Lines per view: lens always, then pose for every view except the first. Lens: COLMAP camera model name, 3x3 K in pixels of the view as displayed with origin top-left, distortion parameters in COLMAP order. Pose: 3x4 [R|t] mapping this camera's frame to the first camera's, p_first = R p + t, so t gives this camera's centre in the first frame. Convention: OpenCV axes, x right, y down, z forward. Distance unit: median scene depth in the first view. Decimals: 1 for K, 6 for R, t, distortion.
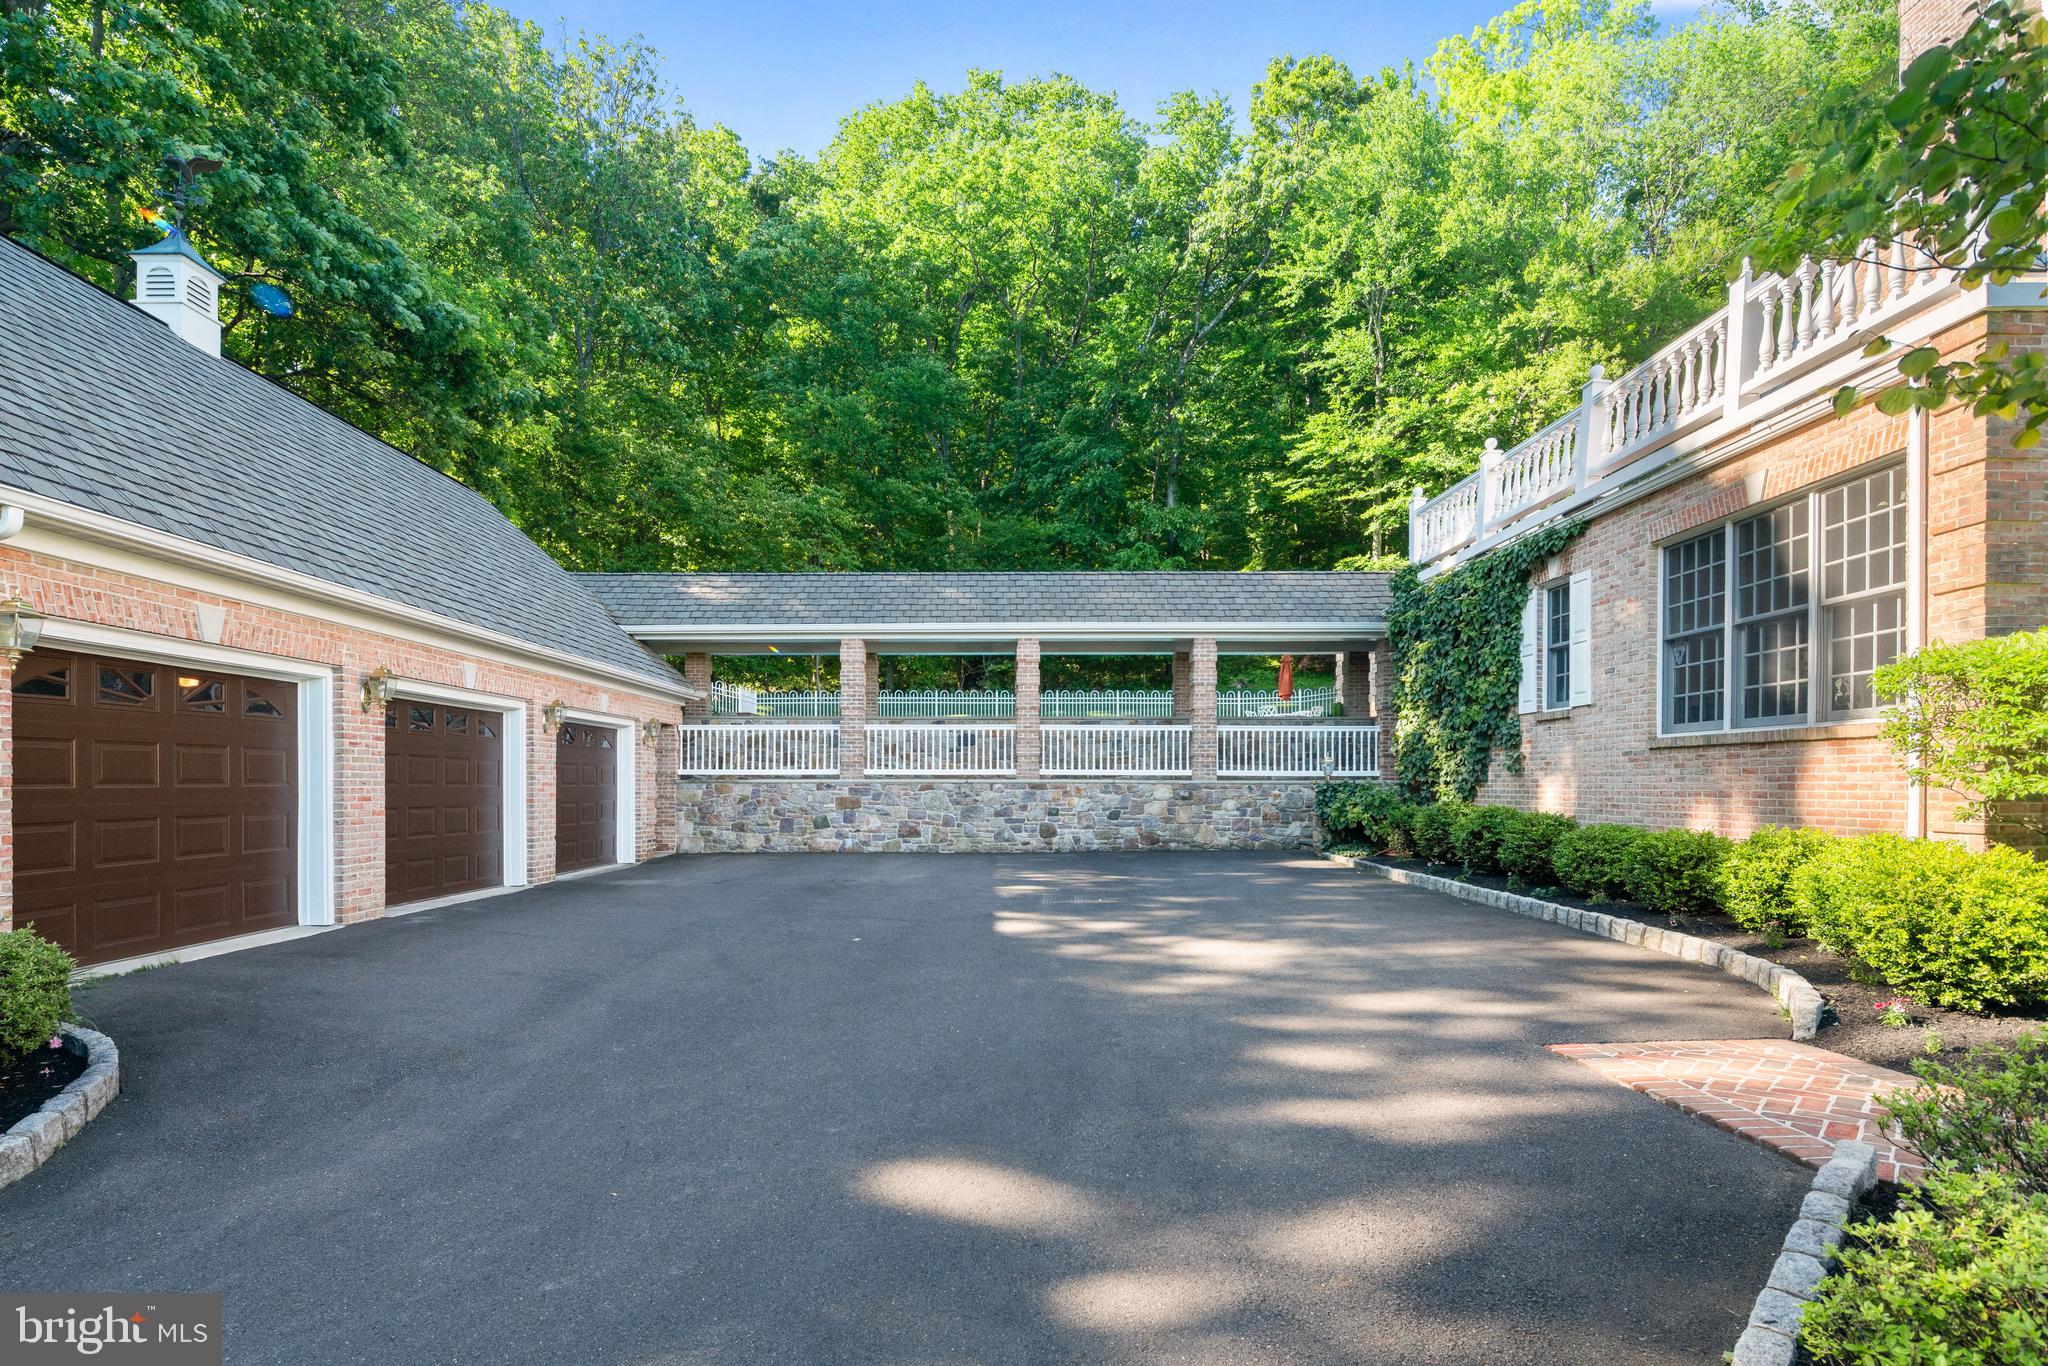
lens RADIAL K [[972.3, 0, 1002.7], [0, 972.3, 769.6], [0, 0, 1]] dist [-0.001139, -0.001447]
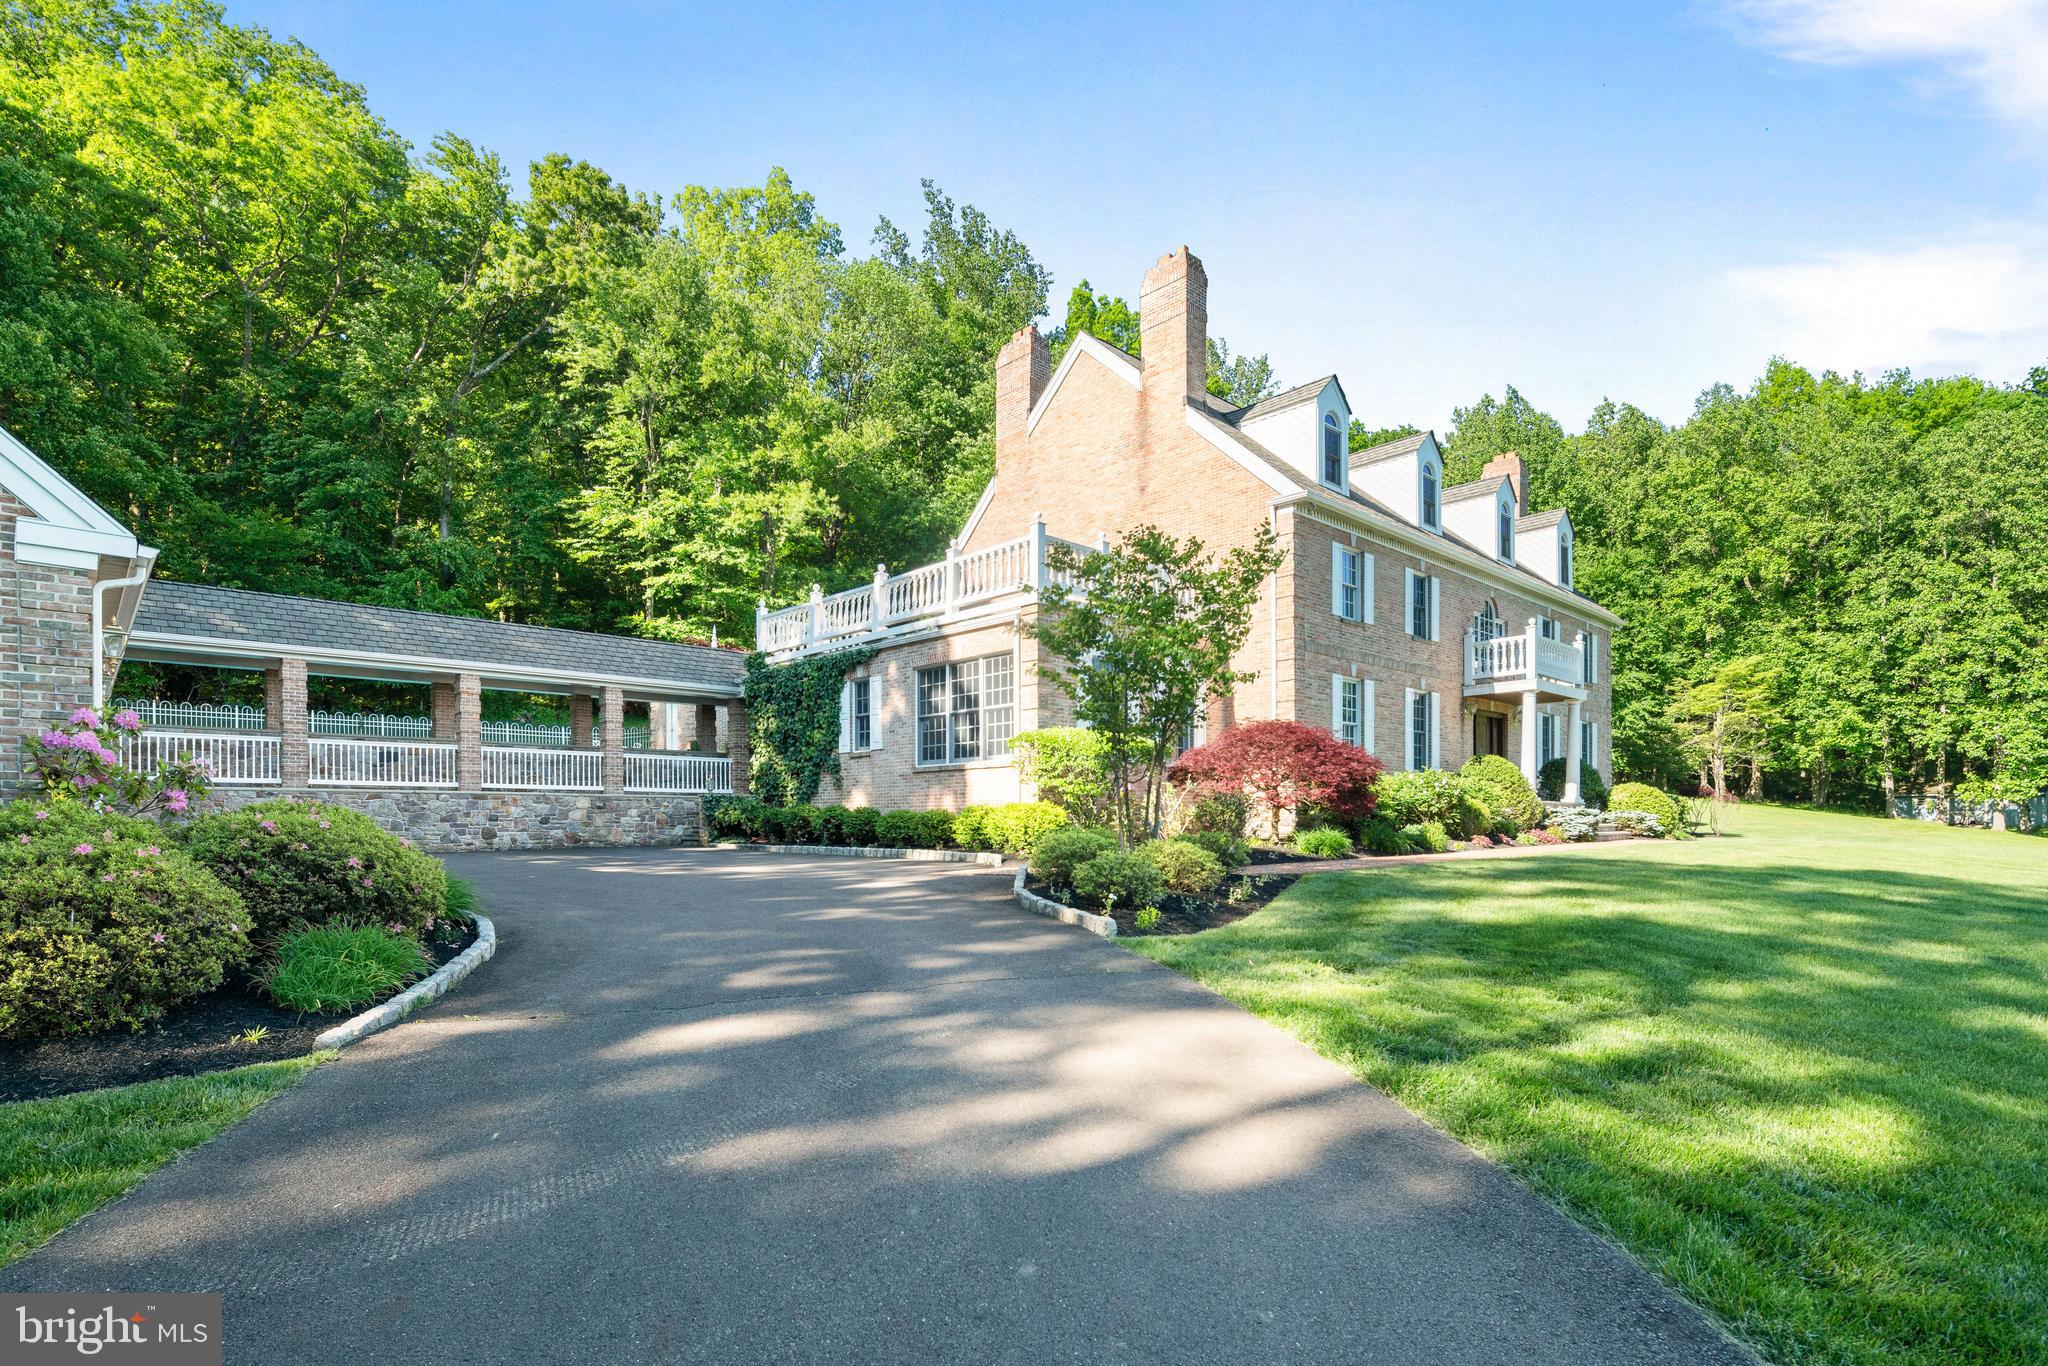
lens RADIAL K [[972.3, 0, 1002.7], [0, 972.3, 769.6], [0, 0, 1]] dist [-0.001139, -0.001447]
pose [[0.705192, 0.032873, 0.708254, -0.362201], [-0.001703, 0.999000, -0.044672, 0.036237], [-0.709014, 0.030297, 0.704543, -0.310224]]
